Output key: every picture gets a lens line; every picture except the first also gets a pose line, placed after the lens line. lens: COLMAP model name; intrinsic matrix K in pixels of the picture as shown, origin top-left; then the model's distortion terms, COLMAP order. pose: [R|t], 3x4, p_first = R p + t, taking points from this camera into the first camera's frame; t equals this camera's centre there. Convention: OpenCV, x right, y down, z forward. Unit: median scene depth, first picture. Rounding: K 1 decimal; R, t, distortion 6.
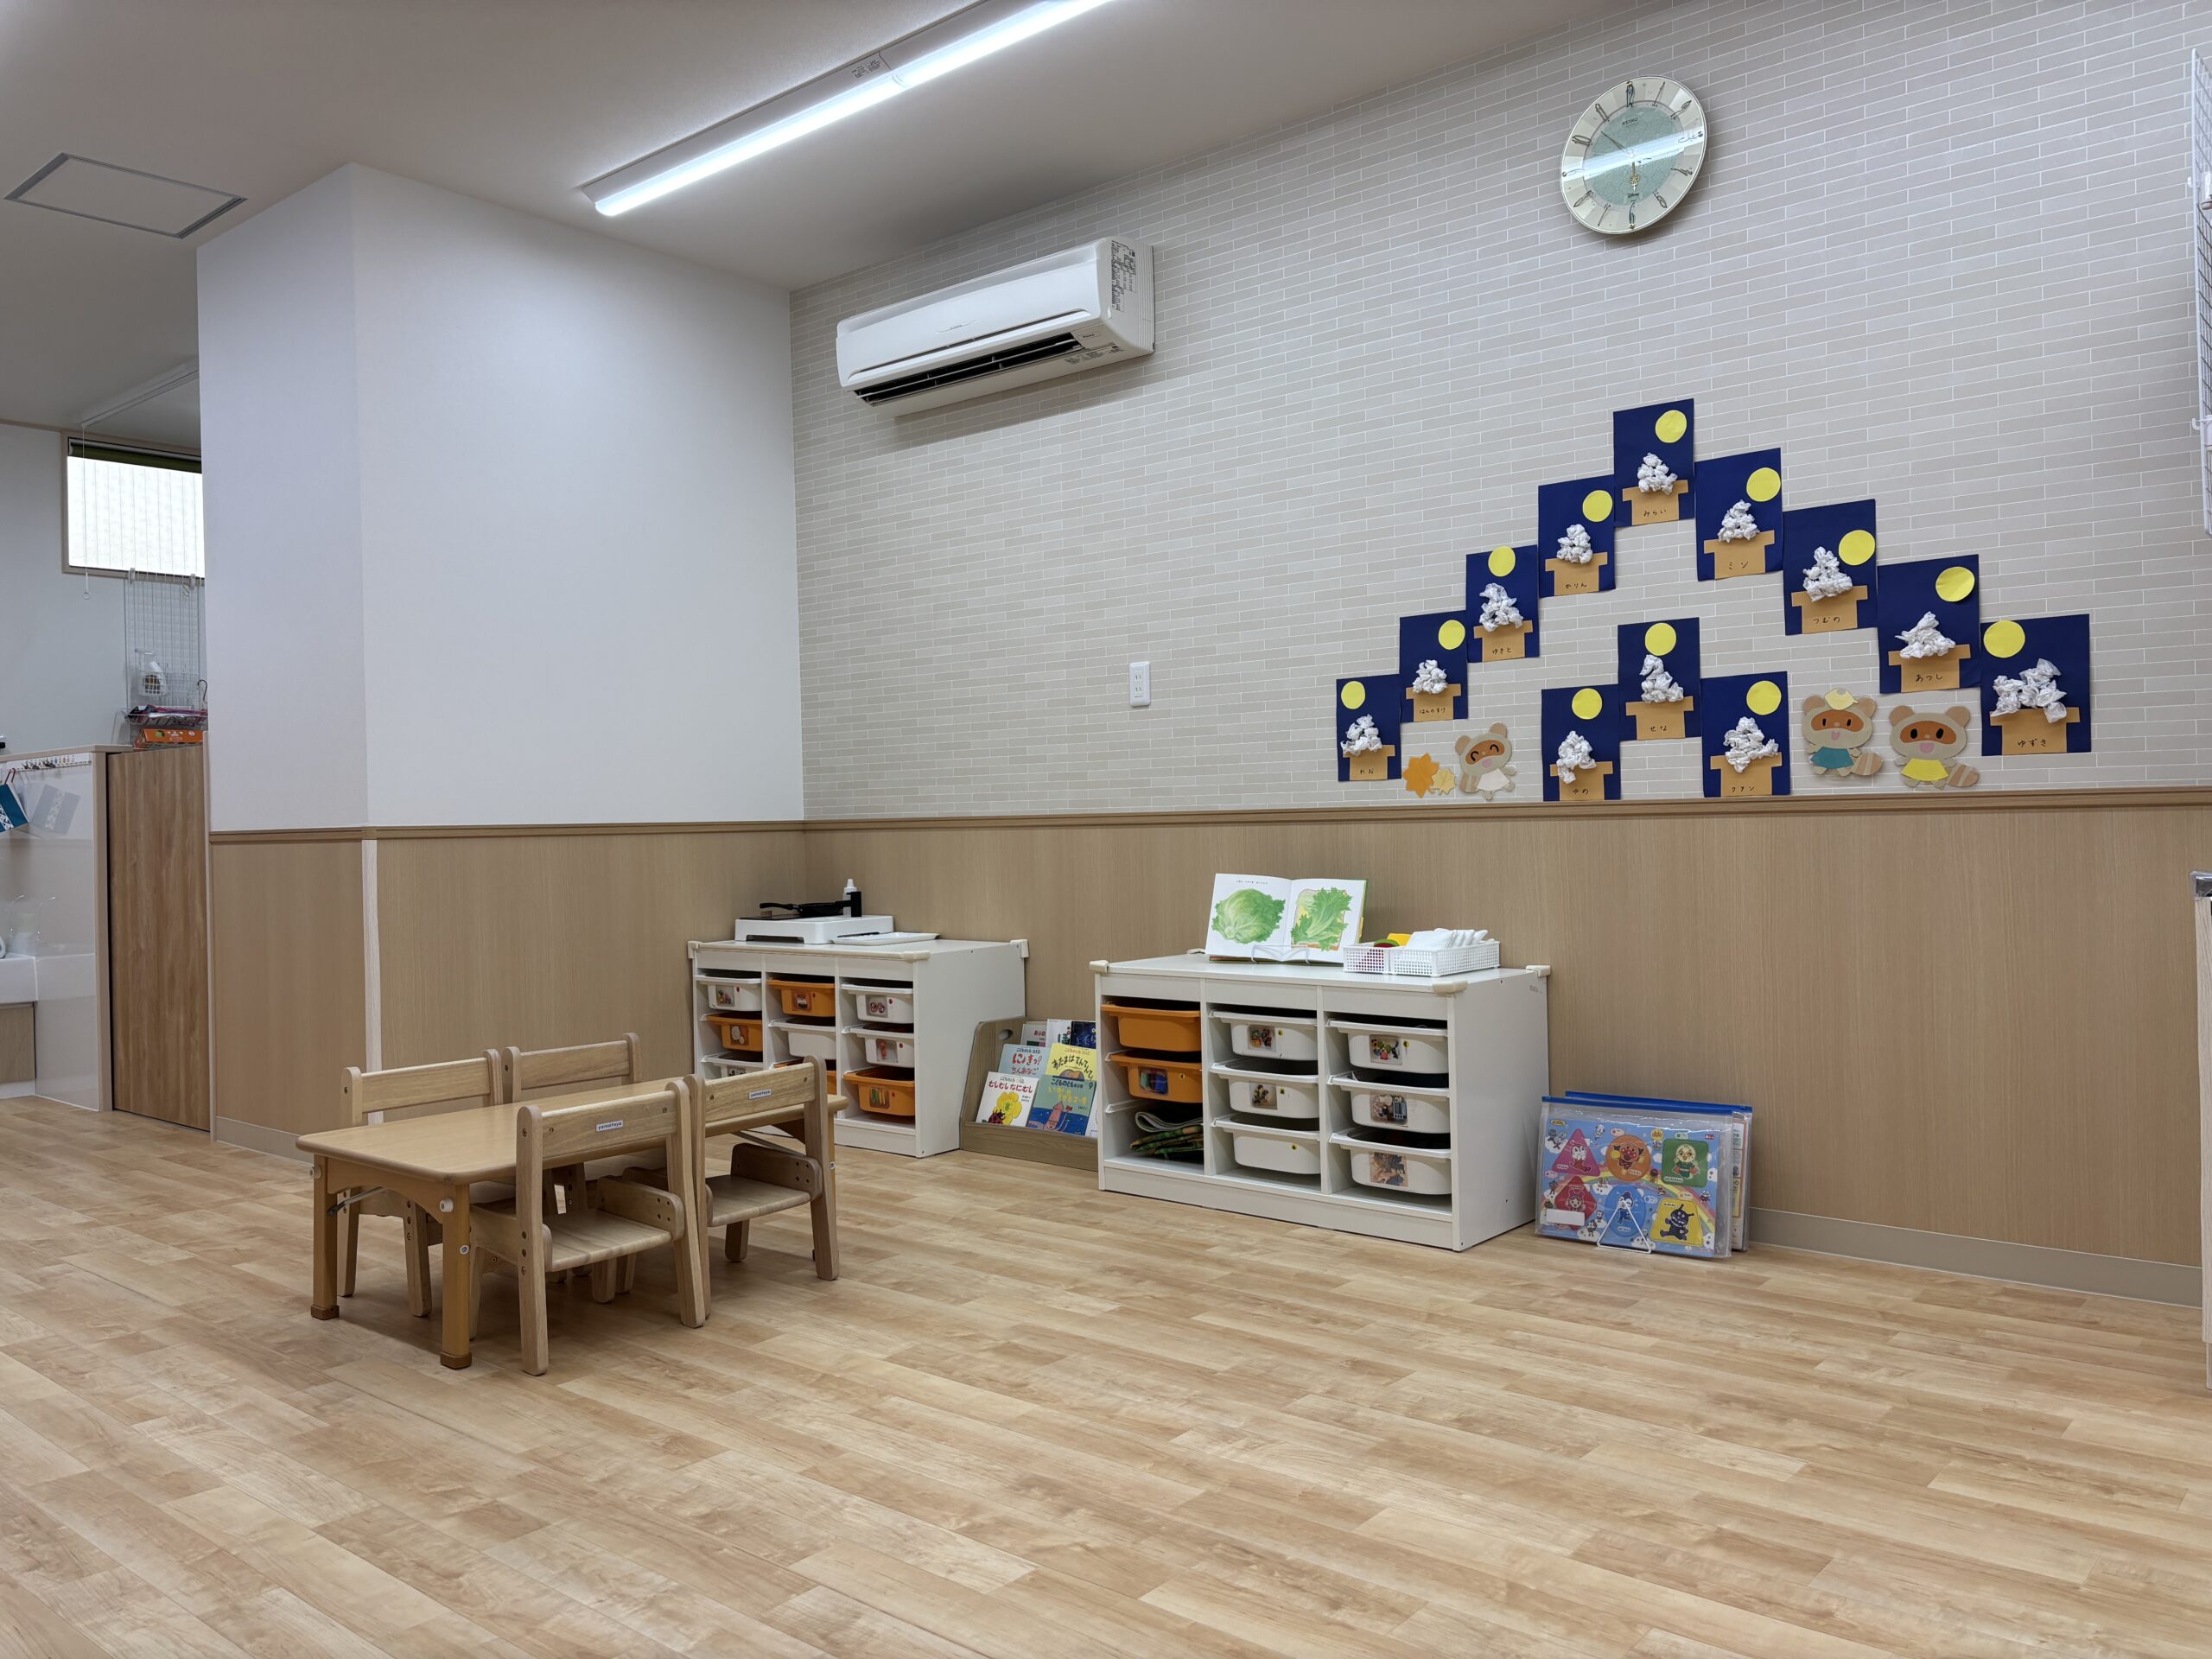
lens RADIAL K [[1659.3, 0, 1114.6], [0, 1659.3, 828.9], [0, 0, 1]] dist [0.063970, -0.081811]
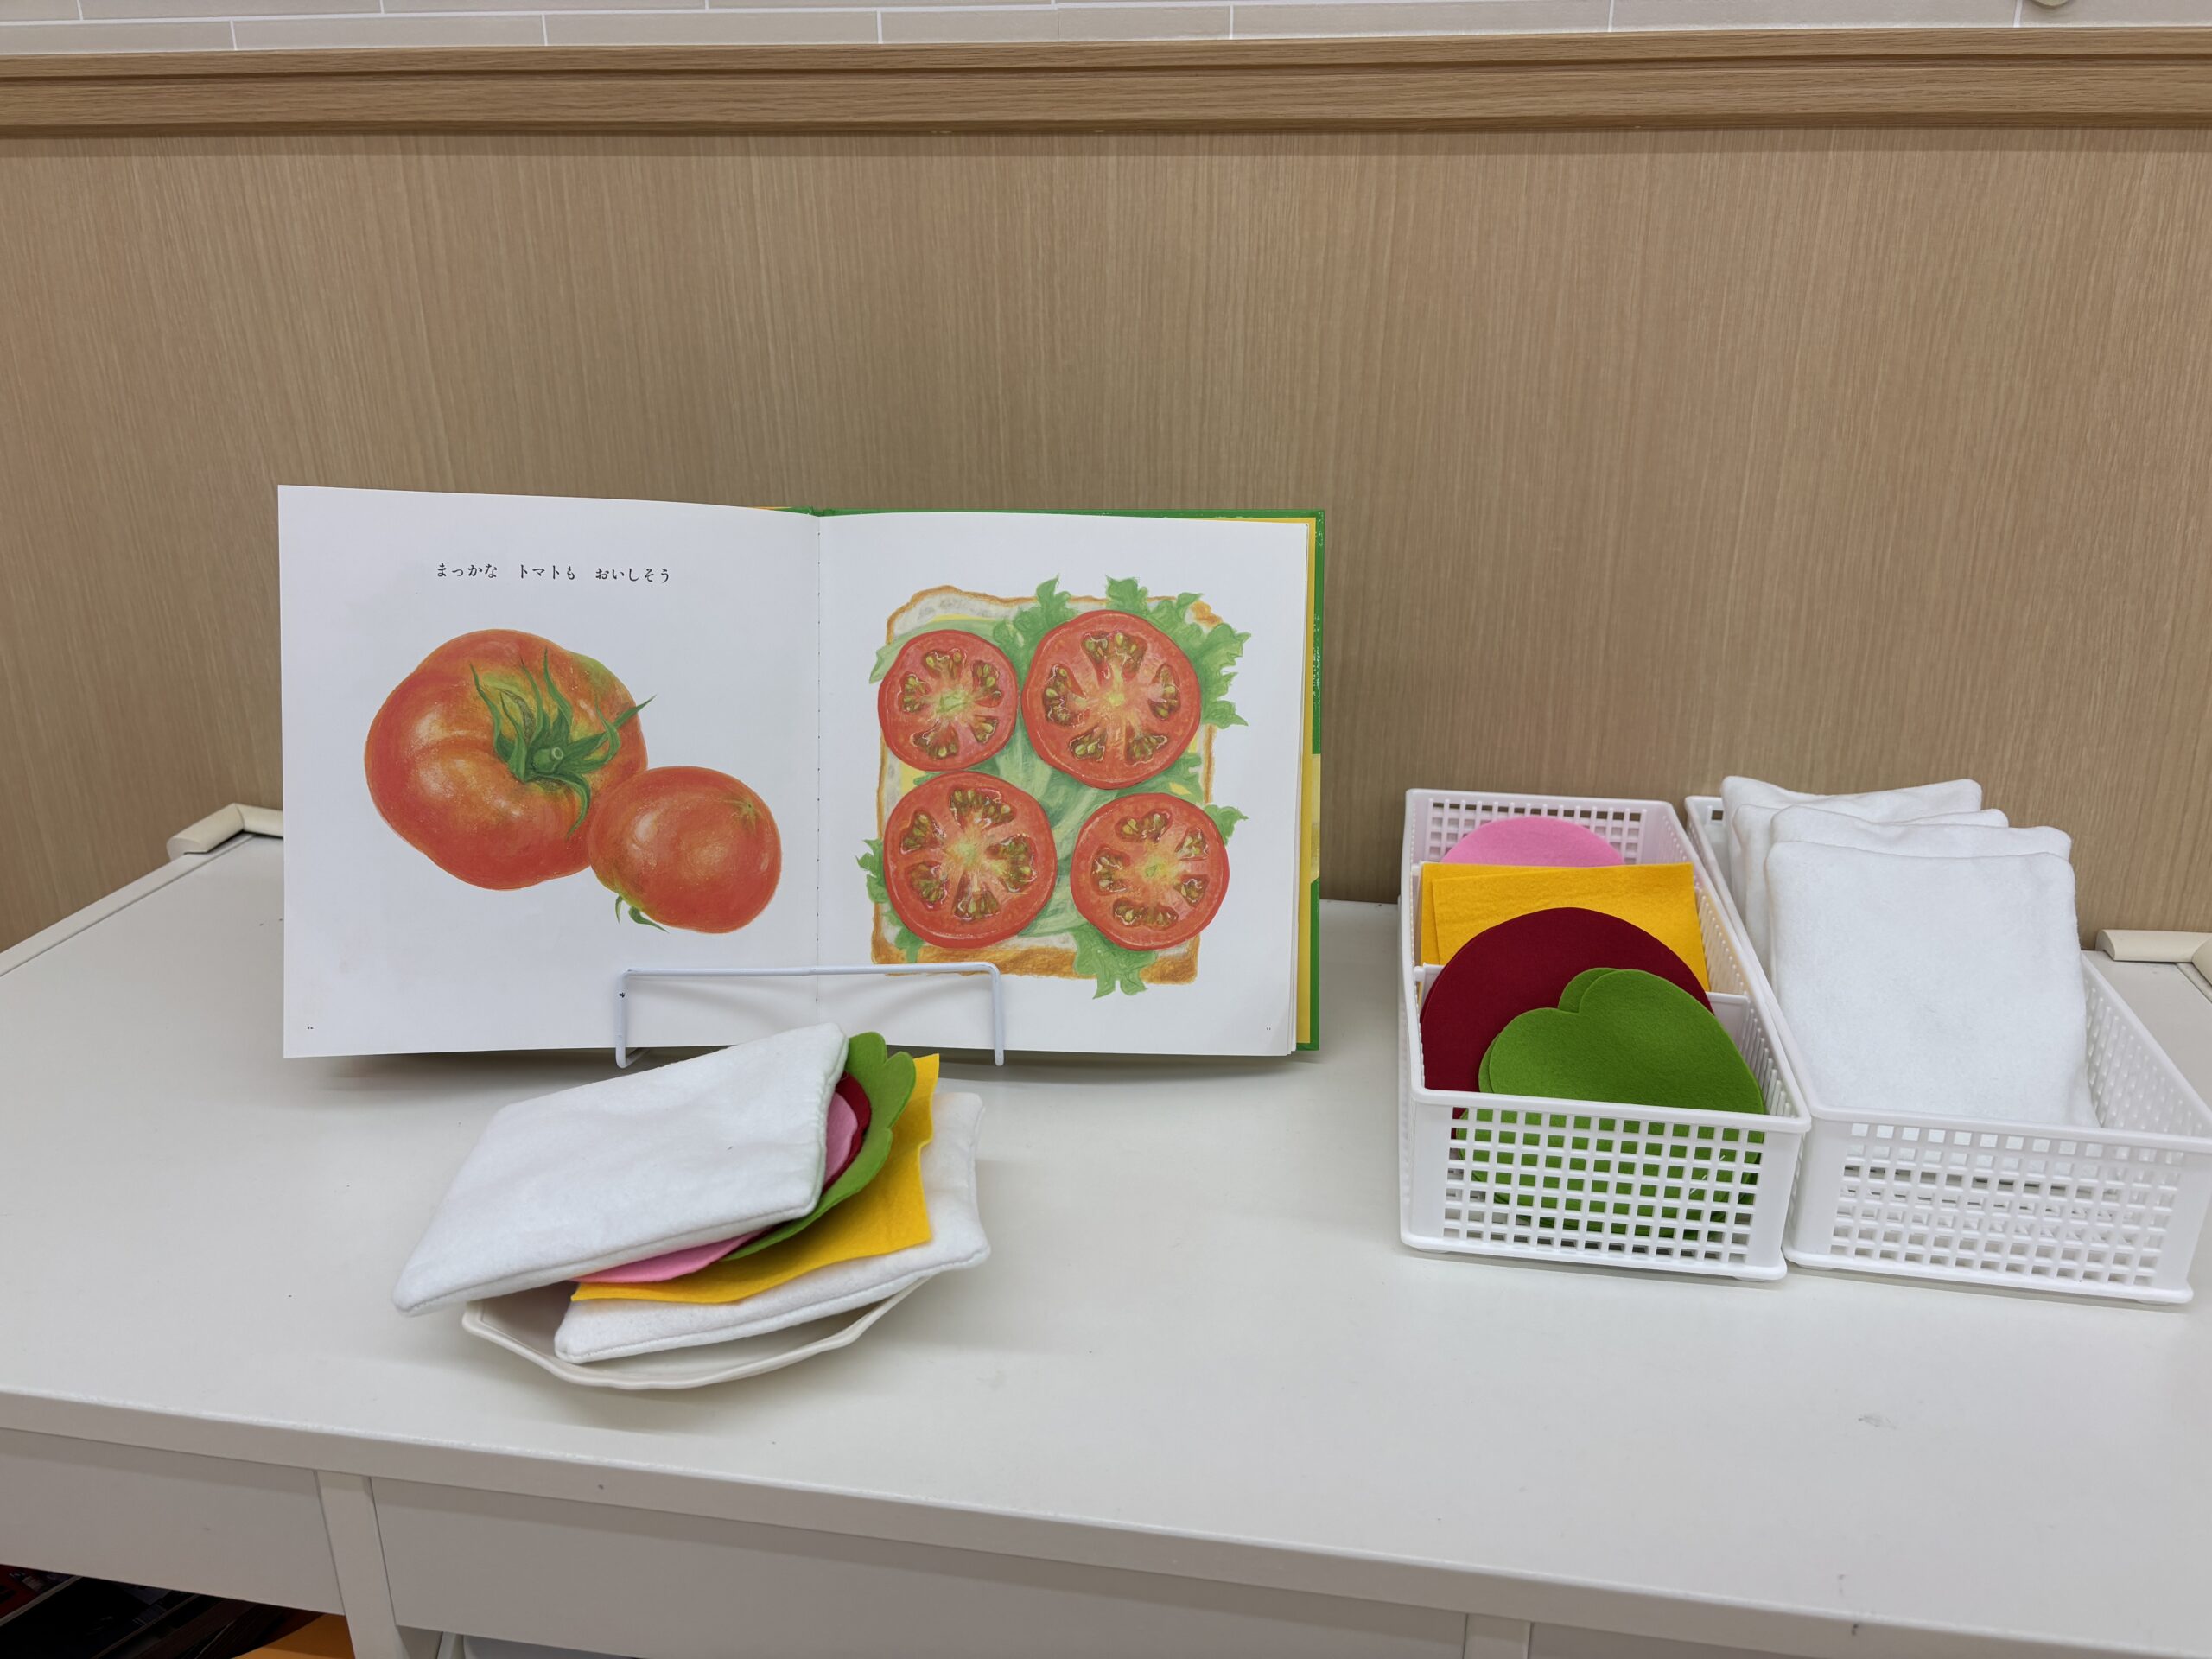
lens RADIAL K [[1659.3, 0, 1114.6], [0, 1659.3, 828.9], [0, 0, 1]] dist [0.063970, -0.081811]
pose [[0.863323, -0.171954, 0.474453, 0.049513], [-0.012356, 0.932674, 0.360508, 0.000019], [-0.504501, -0.317097, 0.803074, 0.835032]]
